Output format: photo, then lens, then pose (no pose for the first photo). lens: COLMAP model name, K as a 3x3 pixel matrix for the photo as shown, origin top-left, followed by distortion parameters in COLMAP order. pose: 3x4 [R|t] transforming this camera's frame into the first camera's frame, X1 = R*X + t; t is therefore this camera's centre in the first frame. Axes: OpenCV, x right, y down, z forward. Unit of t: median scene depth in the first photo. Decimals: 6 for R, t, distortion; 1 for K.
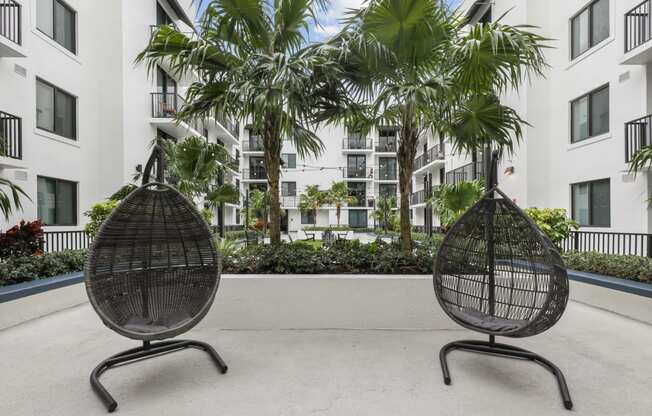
lens RADIAL K [[305.4, 0, 326.0], [0, 305.4, 208.0], [0, 0, 1]] dist [-0.003815, -0.000306]
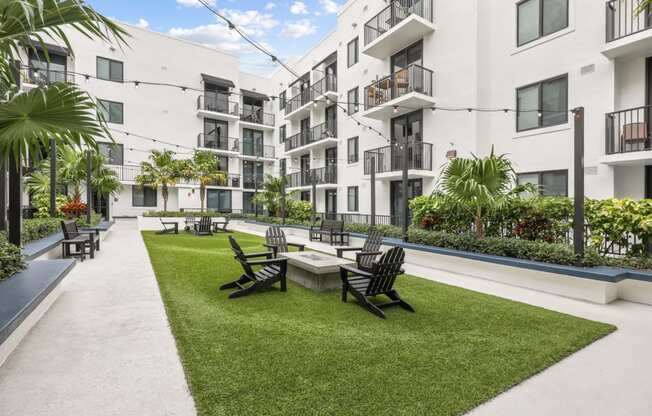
lens RADIAL K [[305.4, 0, 326.0], [0, 305.4, 208.0], [0, 0, 1]] dist [-0.003815, -0.000306]
pose [[0.842453, 0.015701, 0.538540, -0.100718], [-0.045994, 0.998022, 0.042853, 0.007668], [-0.536802, -0.060871, 0.841509, 0.212821]]
